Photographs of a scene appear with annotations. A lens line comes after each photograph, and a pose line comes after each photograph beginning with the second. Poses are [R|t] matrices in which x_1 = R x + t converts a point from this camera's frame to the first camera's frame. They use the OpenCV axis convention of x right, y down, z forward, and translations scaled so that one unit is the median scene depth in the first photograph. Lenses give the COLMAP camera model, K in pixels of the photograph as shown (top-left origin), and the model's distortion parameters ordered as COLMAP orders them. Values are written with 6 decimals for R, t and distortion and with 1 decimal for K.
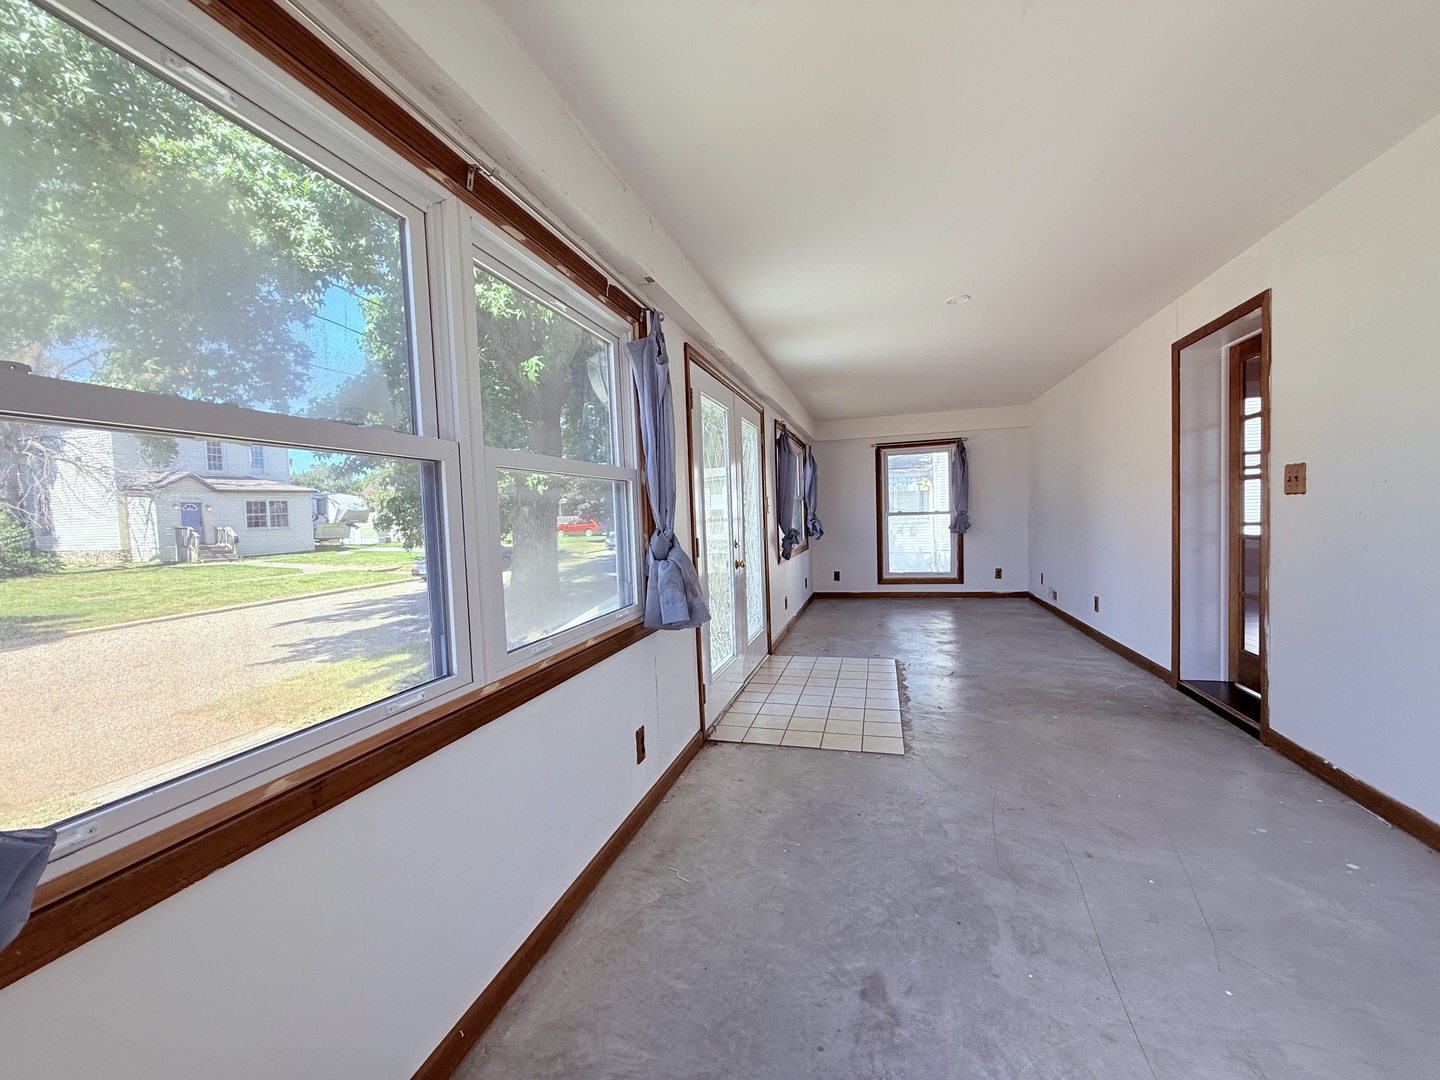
lens RADIAL K [[572.2, 0, 719.7], [0, 572.2, 540.3], [0, 0, 1]] dist [0.000792, -0.000104]
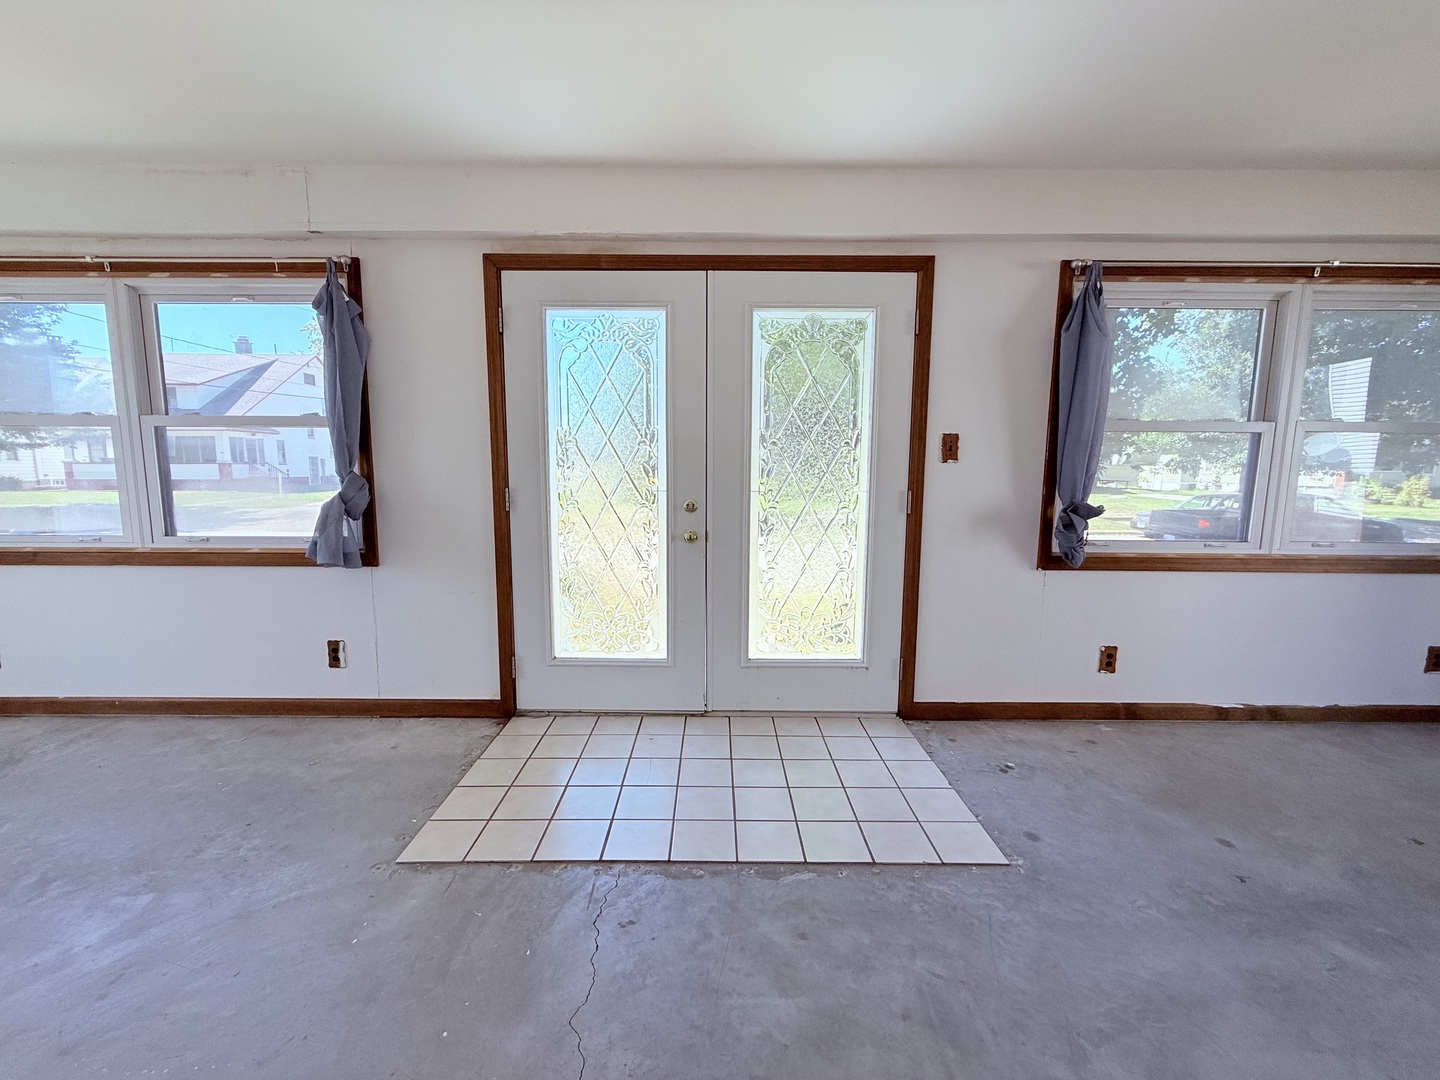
lens RADIAL K [[572.2, 0, 718.8], [0, 572.2, 538.2], [0, 0, 1]] dist [0.000792, -0.000104]
pose [[0.277560, 0.155044, -0.948115, 1.173551], [-0.060315, 0.987757, 0.143869, -0.098453], [0.958813, 0.017254, 0.283513, 1.425170]]
